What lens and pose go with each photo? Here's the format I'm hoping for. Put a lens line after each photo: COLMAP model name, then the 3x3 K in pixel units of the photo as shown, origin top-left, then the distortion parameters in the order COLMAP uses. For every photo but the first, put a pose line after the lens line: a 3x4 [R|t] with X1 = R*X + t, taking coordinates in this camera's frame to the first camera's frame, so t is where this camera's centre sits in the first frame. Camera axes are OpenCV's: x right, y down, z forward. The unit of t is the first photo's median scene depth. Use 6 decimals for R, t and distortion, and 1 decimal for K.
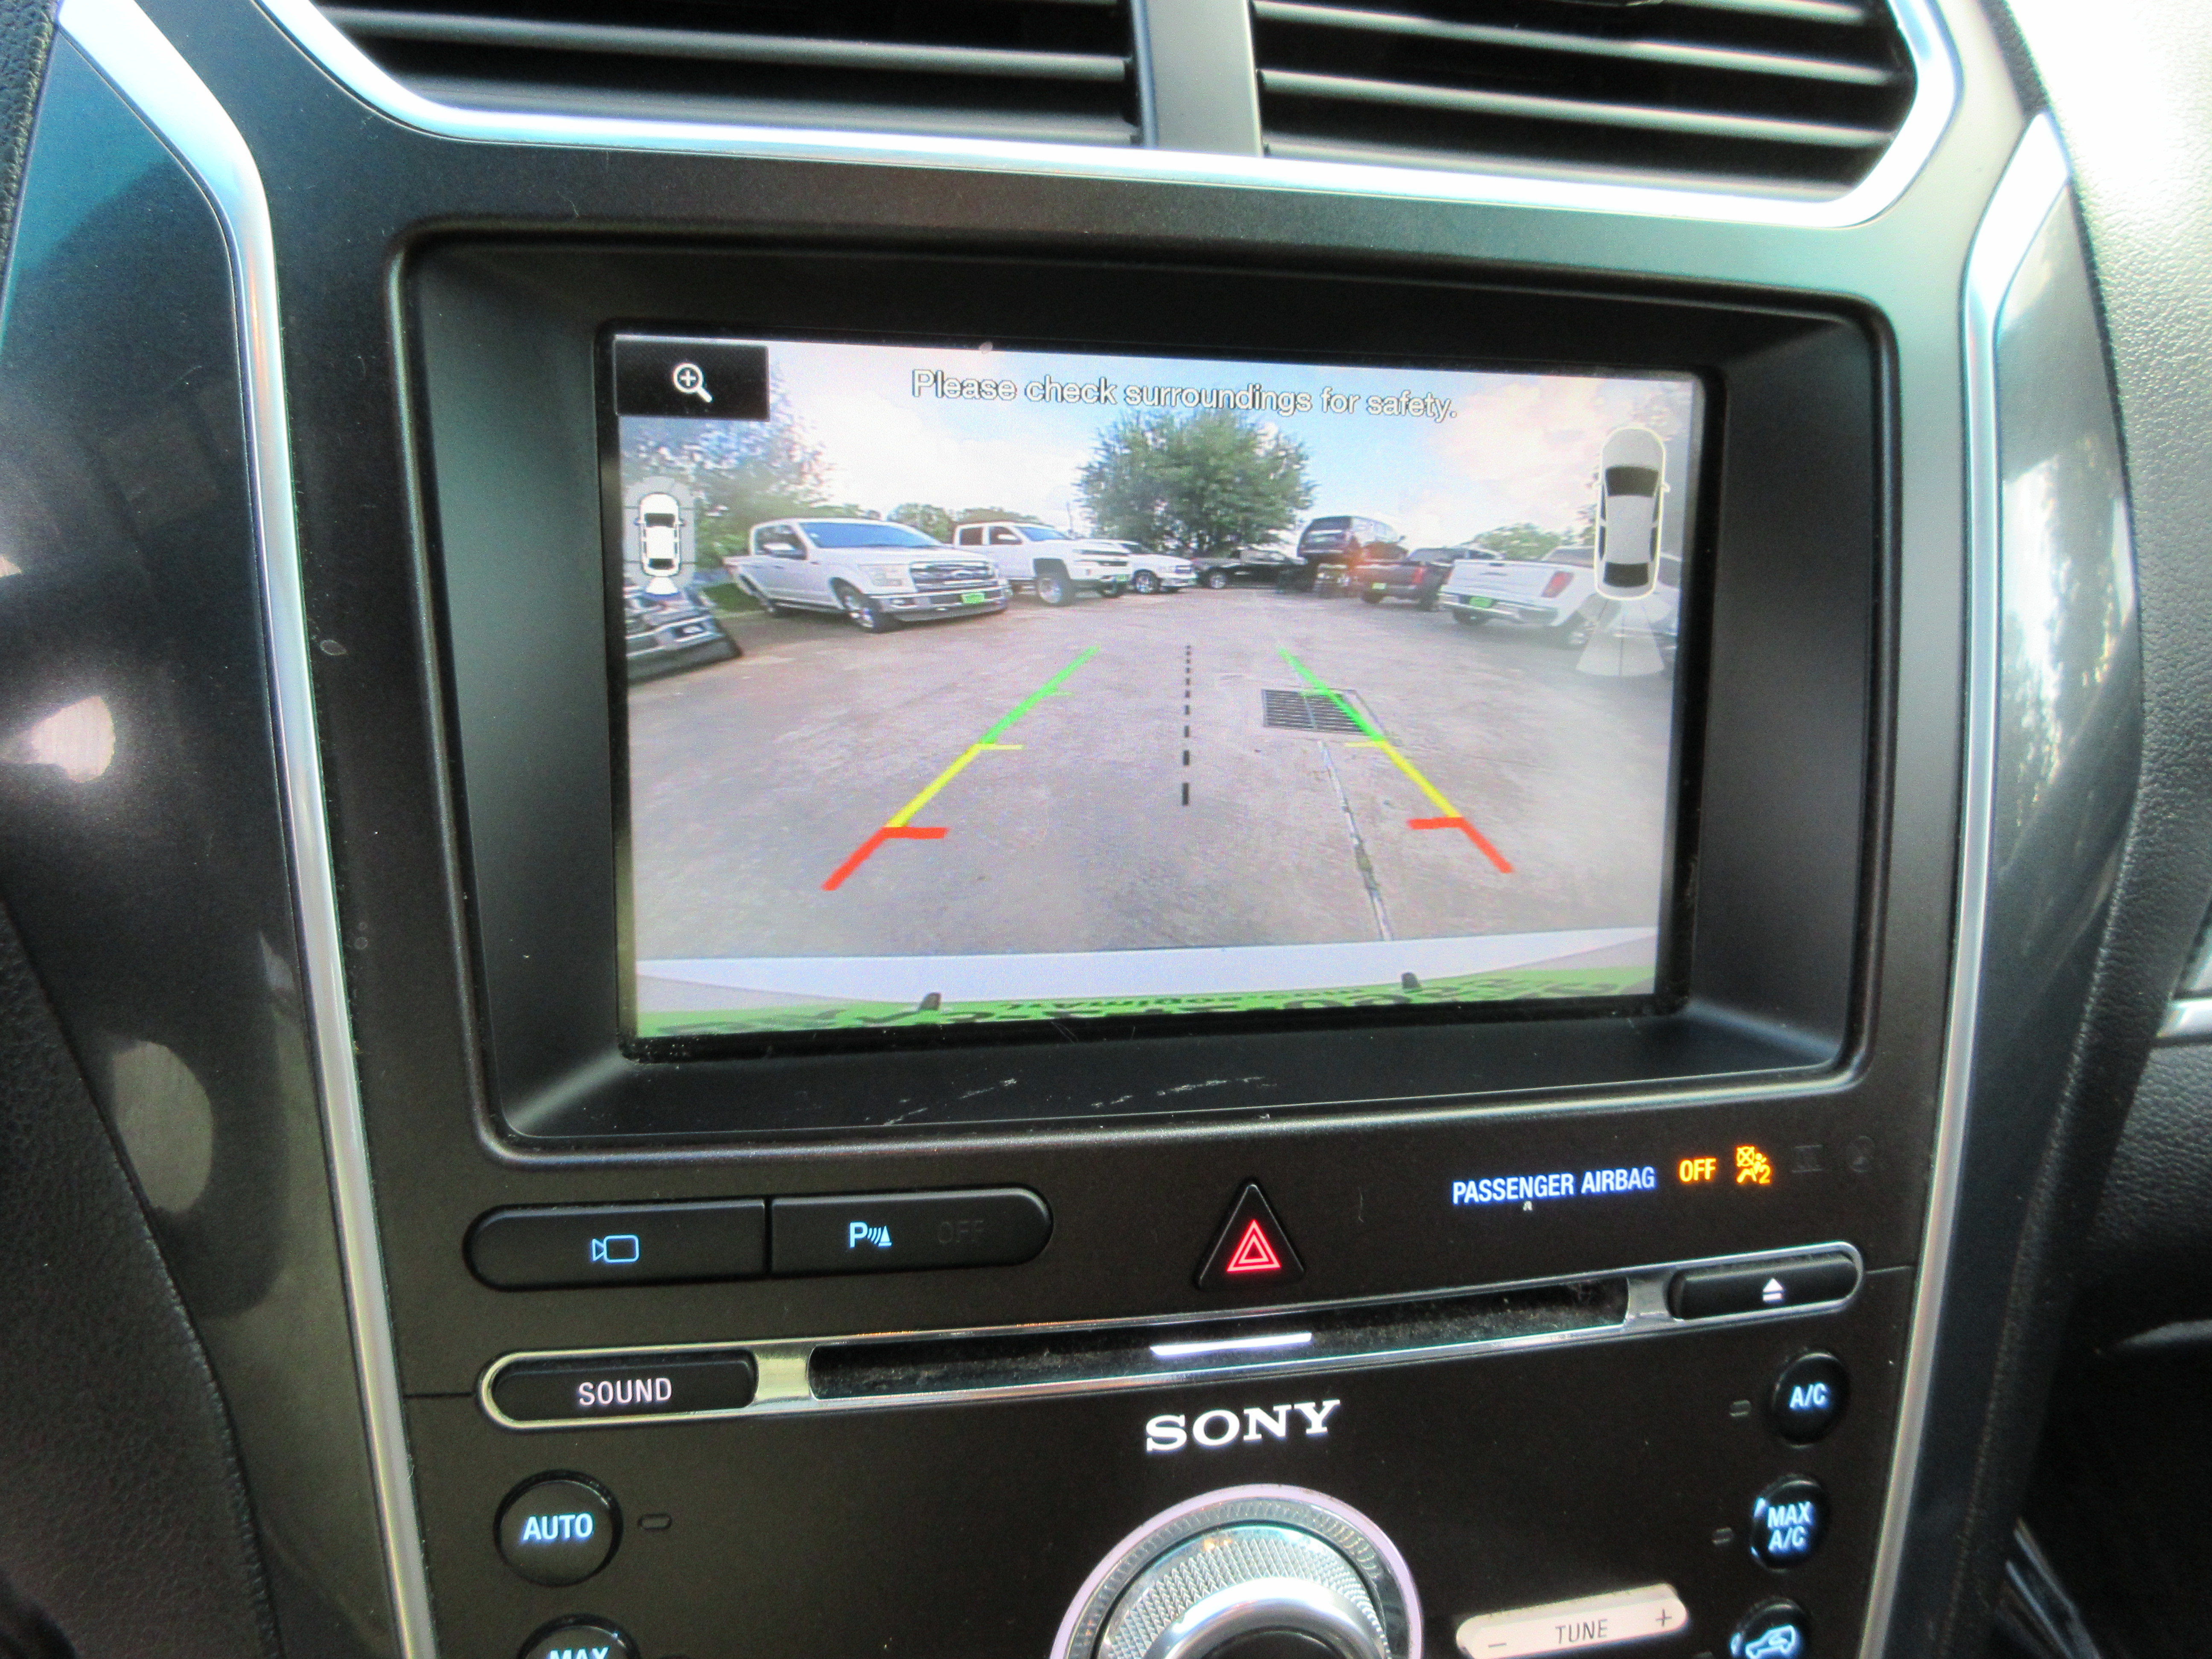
lens RADIAL K [[1630.4, 0, 1106.0], [0, 1630.4, 829.5], [0, 0, 1]] dist [0.010130, -0.000405]
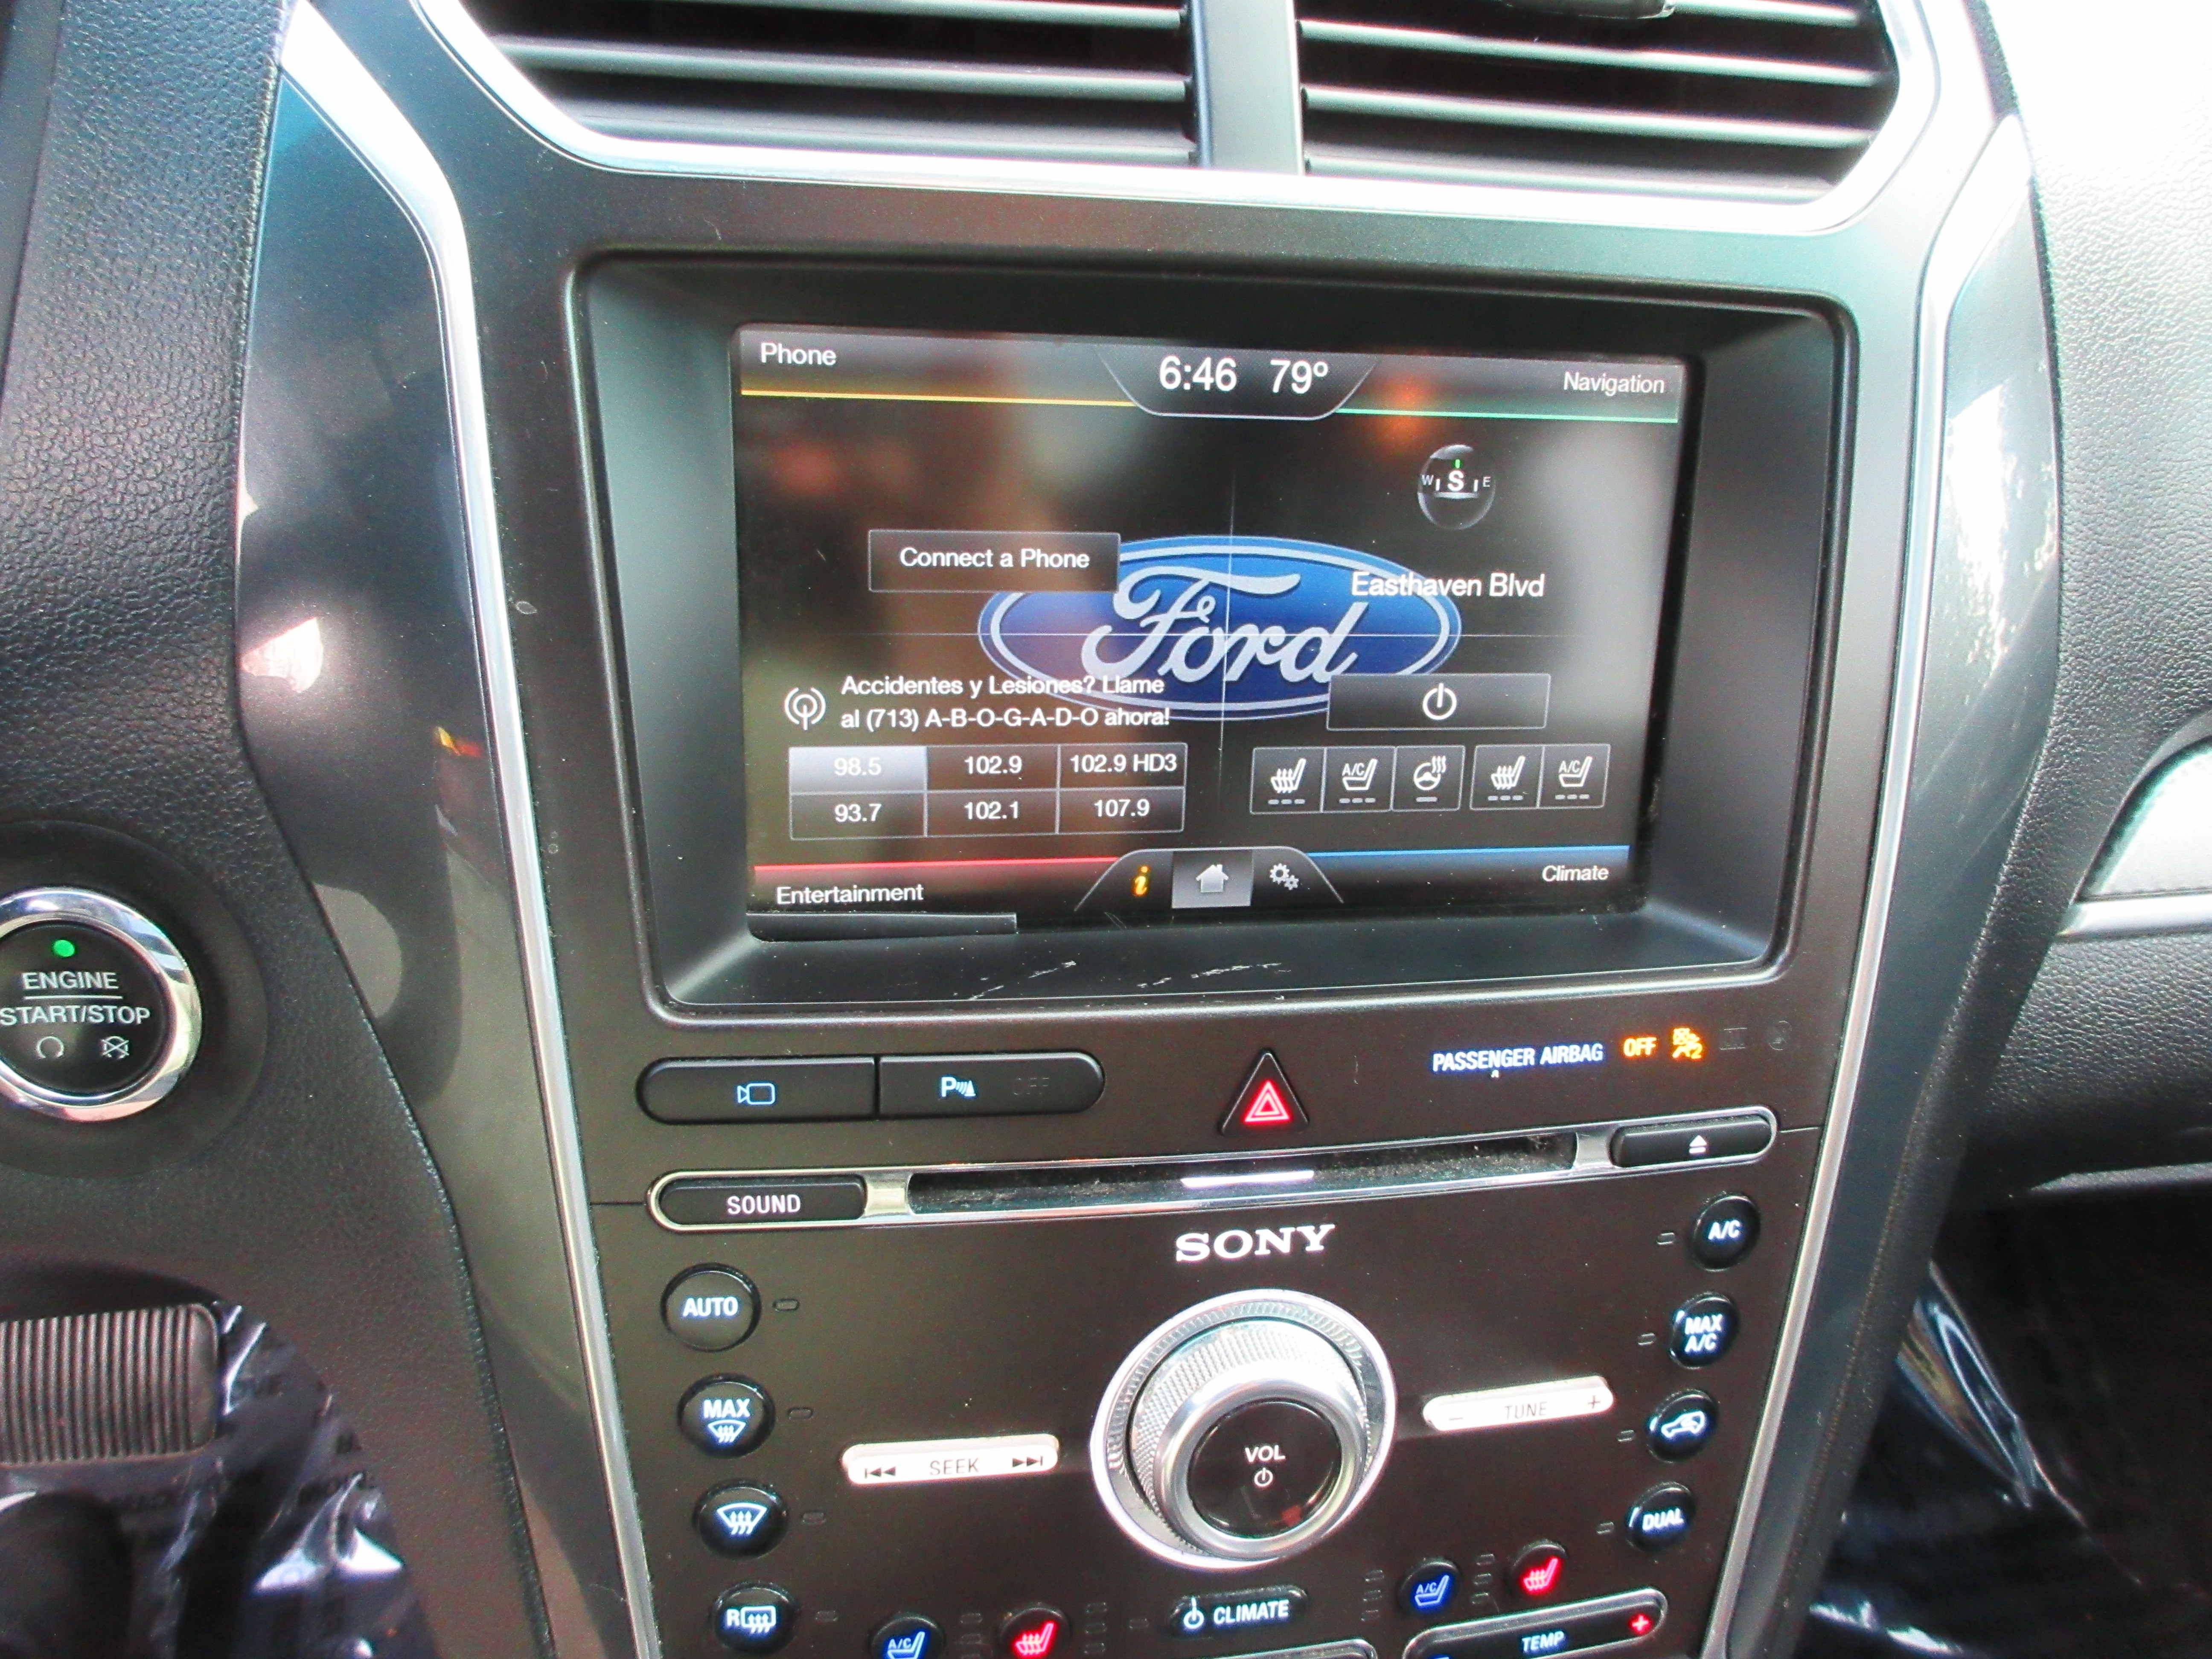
lens RADIAL K [[1630.4, 0, 1106.0], [0, 1630.4, 829.5], [0, 0, 1]] dist [0.010130, -0.000405]
pose [[0.999621, 0.020700, -0.018159, -0.012570], [-0.018629, 0.994015, 0.107647, -0.074902], [0.020279, -0.107268, 0.994023, -0.191770]]
